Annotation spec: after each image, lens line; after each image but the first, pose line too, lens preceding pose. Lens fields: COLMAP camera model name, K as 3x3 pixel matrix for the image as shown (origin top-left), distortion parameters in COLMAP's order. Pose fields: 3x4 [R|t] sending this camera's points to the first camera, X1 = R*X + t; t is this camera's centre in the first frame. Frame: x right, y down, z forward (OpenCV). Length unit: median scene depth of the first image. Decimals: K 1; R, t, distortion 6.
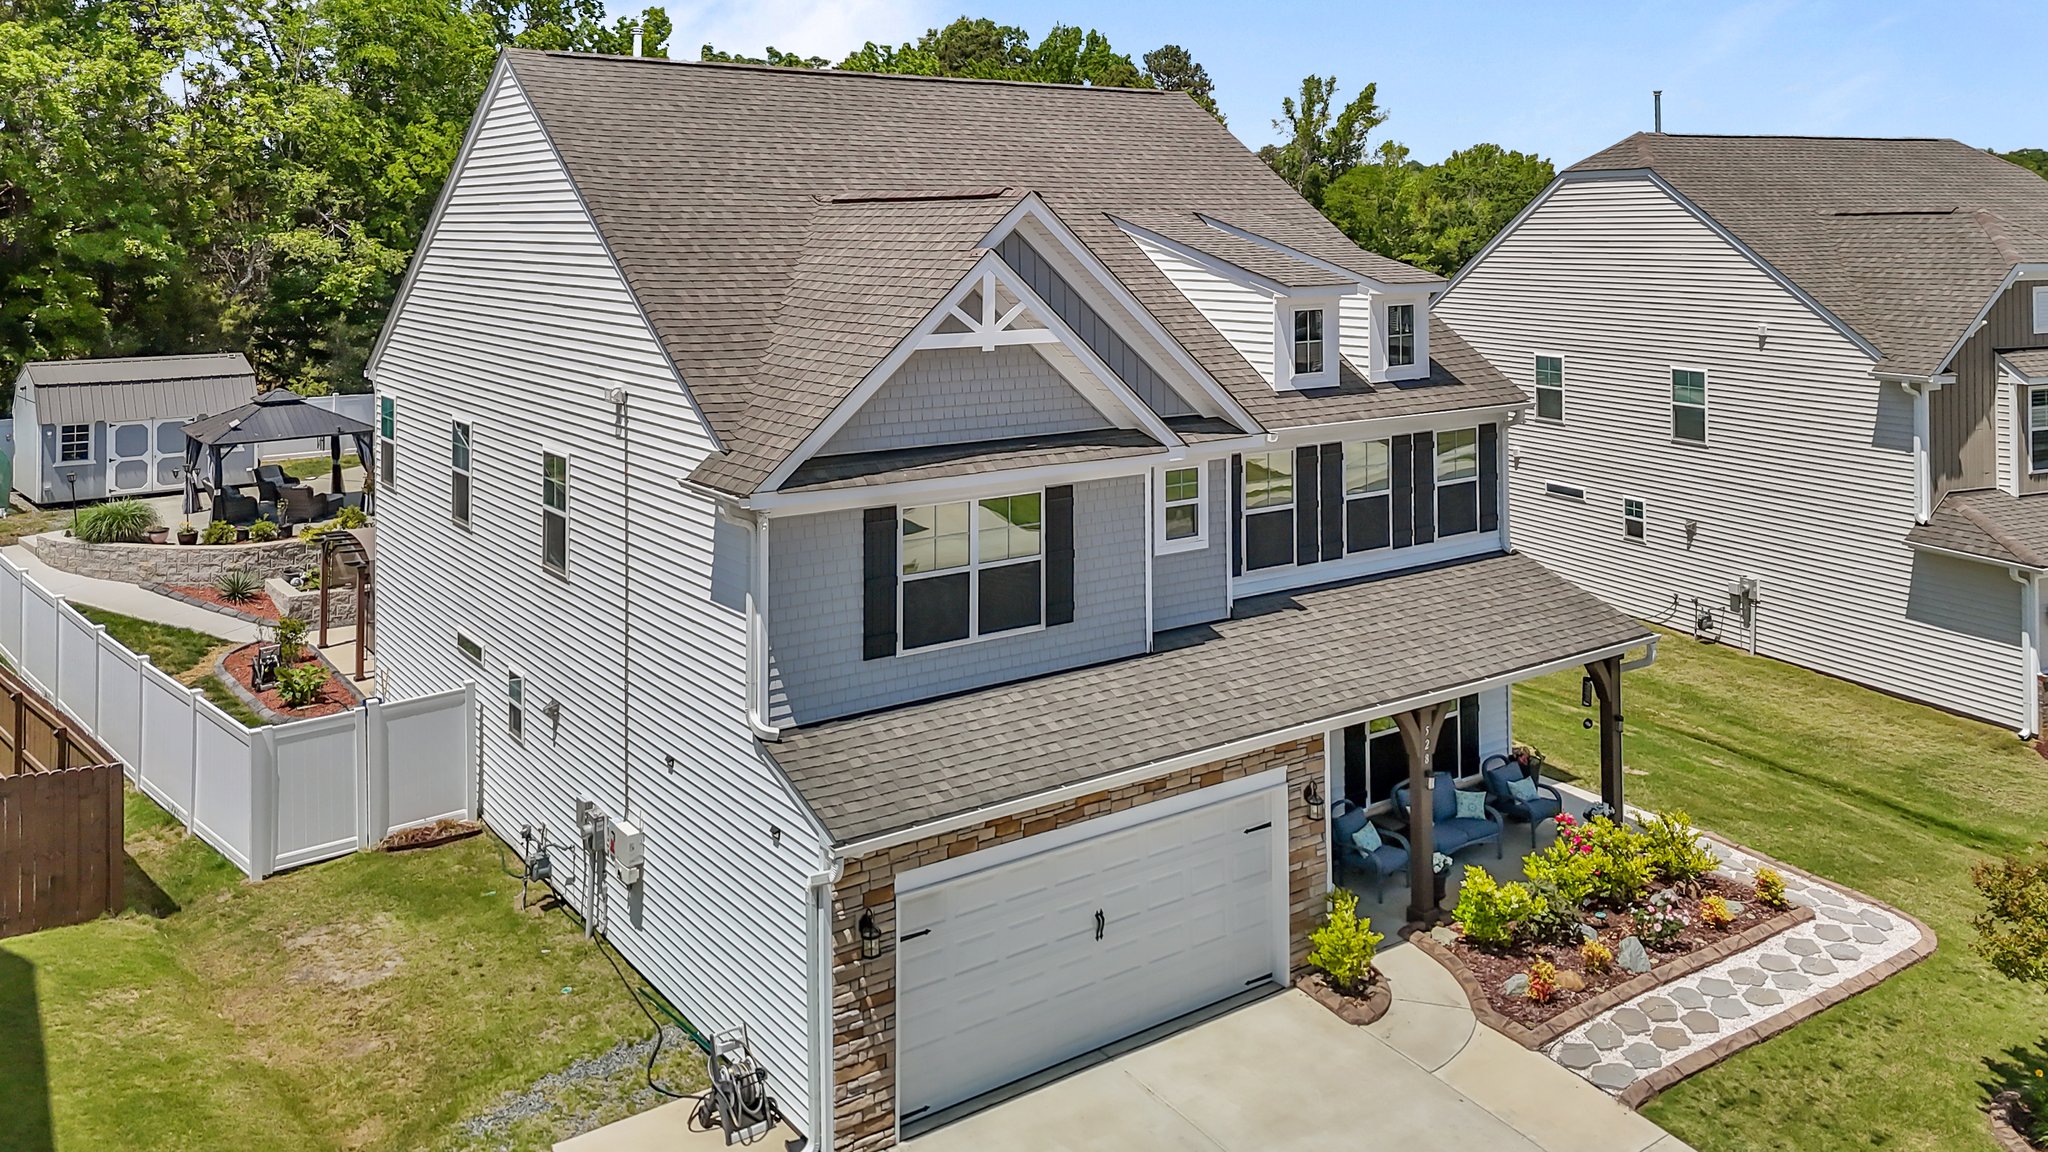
lens RADIAL K [[1581.1, 0, 1019.3], [0, 1581.1, 227.7], [0, 0, 1]] dist [0.035717, -0.007744]
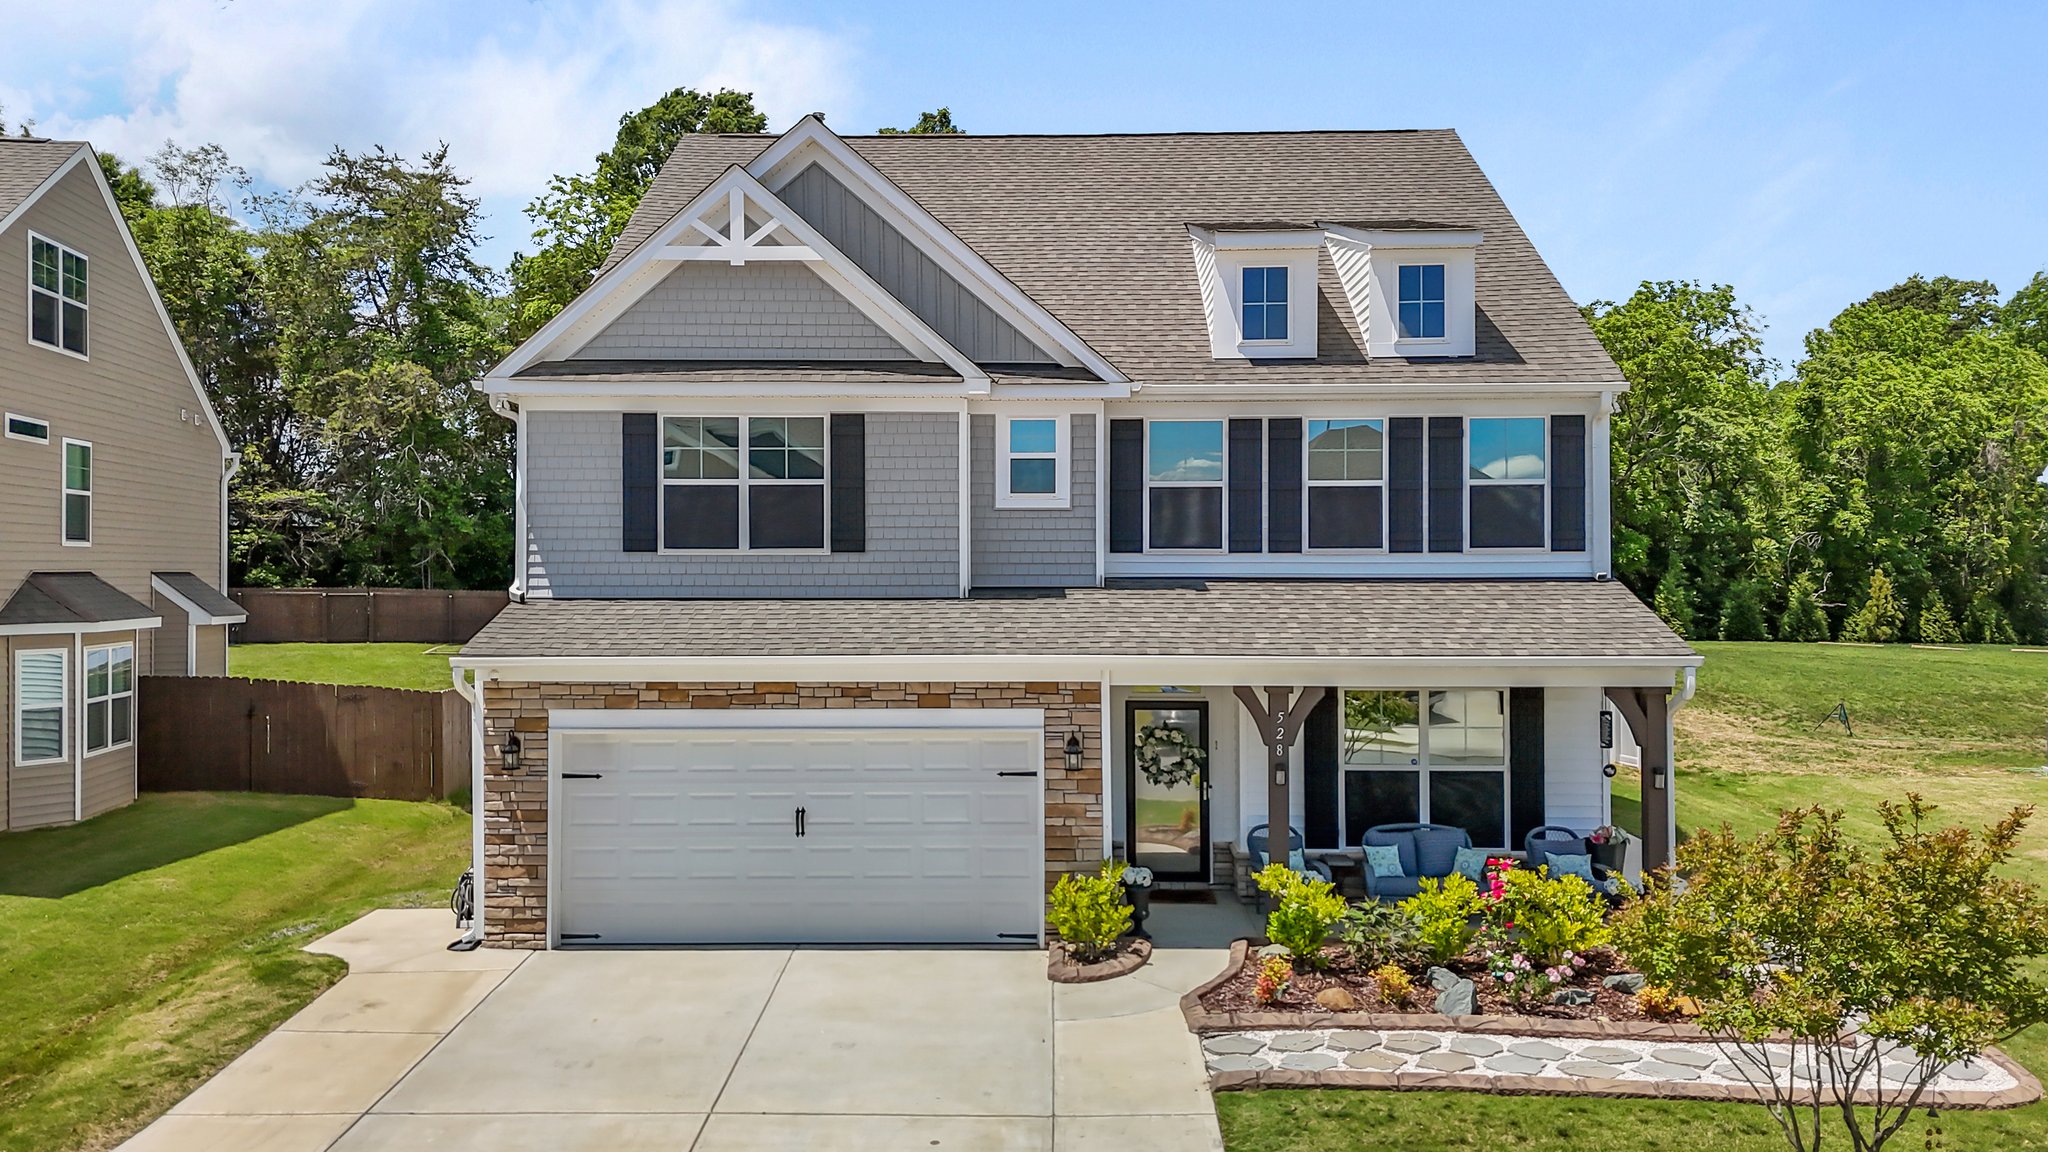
lens RADIAL K [[1506.4, 0, 1020.9], [0, 1506.4, 570.9], [0, 0, 1]] dist [0.085964, -0.083383]
pose [[0.802485, 0.007930, -0.596620, 0.665340], [-0.002439, 0.999947, 0.010011, 0.244633], [0.596668, -0.006578, 0.802461, 0.286287]]
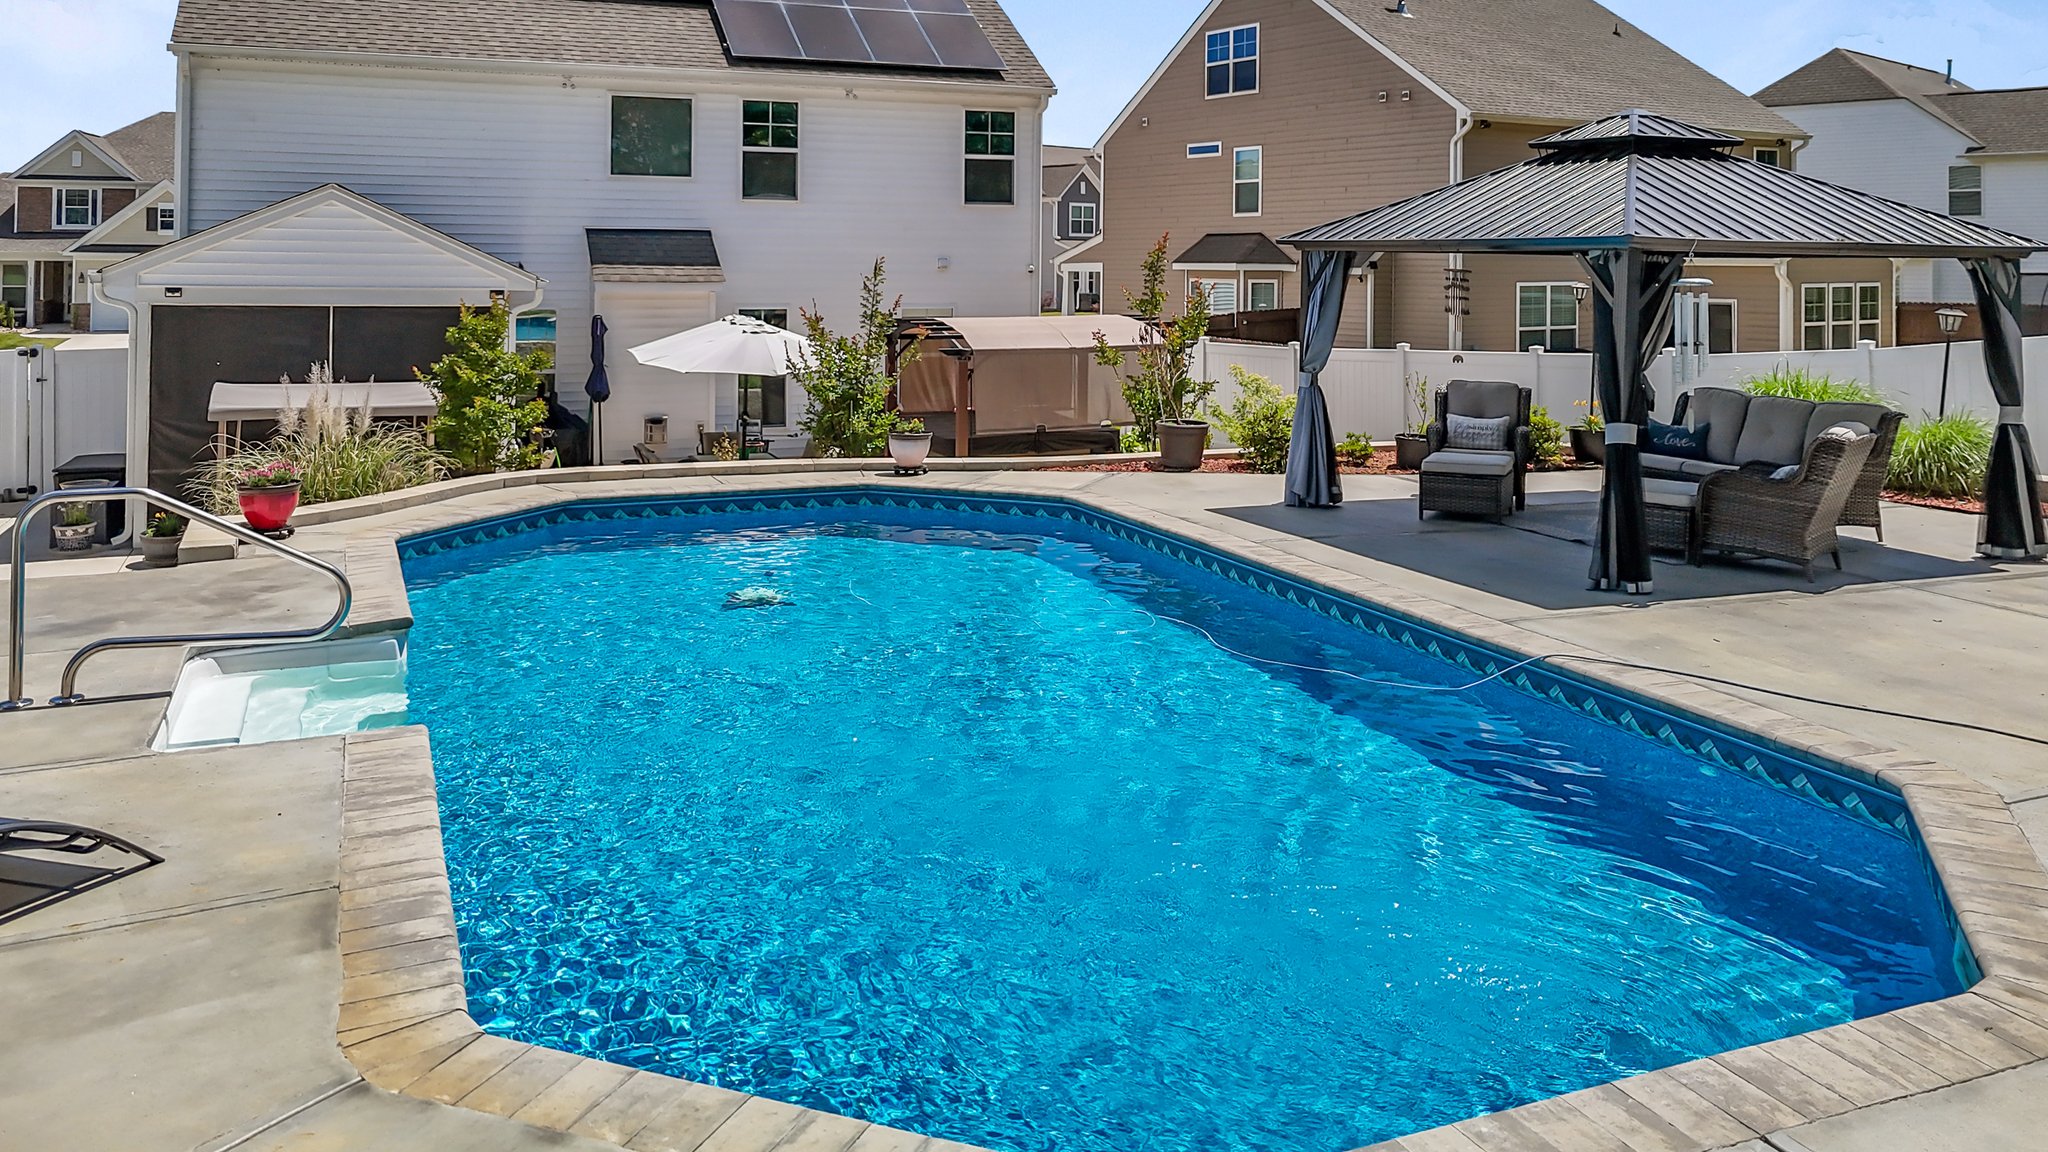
lens RADIAL K [[1602.1, 0, 1027.9], [0, 1602.1, 263.7], [0, 0, 1]] dist [0.067047, -0.000305]
pose [[-0.972568, 0.004599, 0.232572, -0.933823], [0.003093, 0.999972, -0.006840, 0.313104], [-0.232597, -0.005933, -0.972555, 2.904989]]
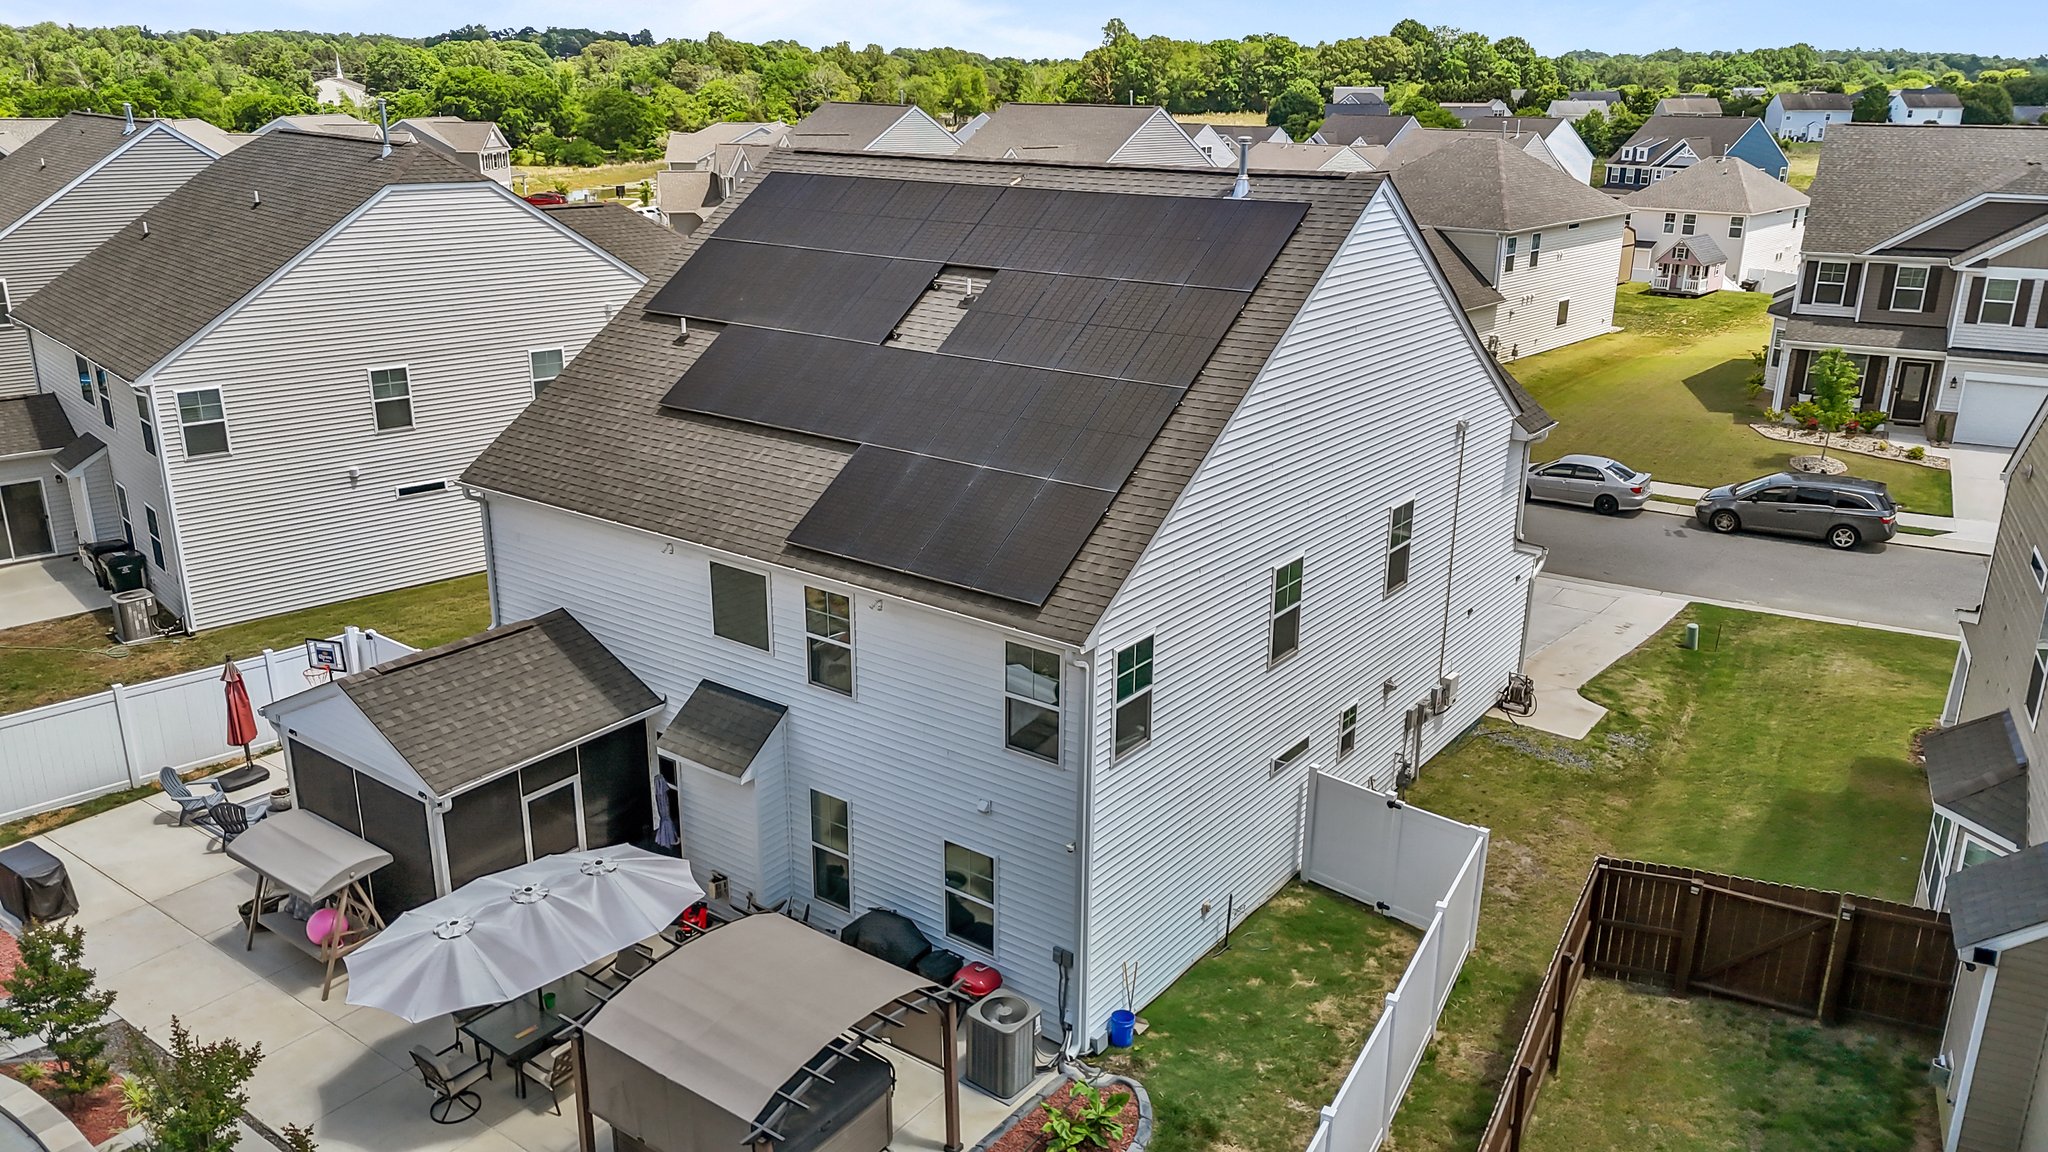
lens RADIAL K [[1516.4, 0, 1021.7], [0, 1516.4, 563.8], [0, 0, 1]] dist [0.066137, -0.058617]
pose [[-0.298347, -0.286325, 0.910498, -1.498797], [-0.009580, 0.954794, 0.297115, -0.192862], [-0.954409, 0.079921, -0.287603, 1.847638]]
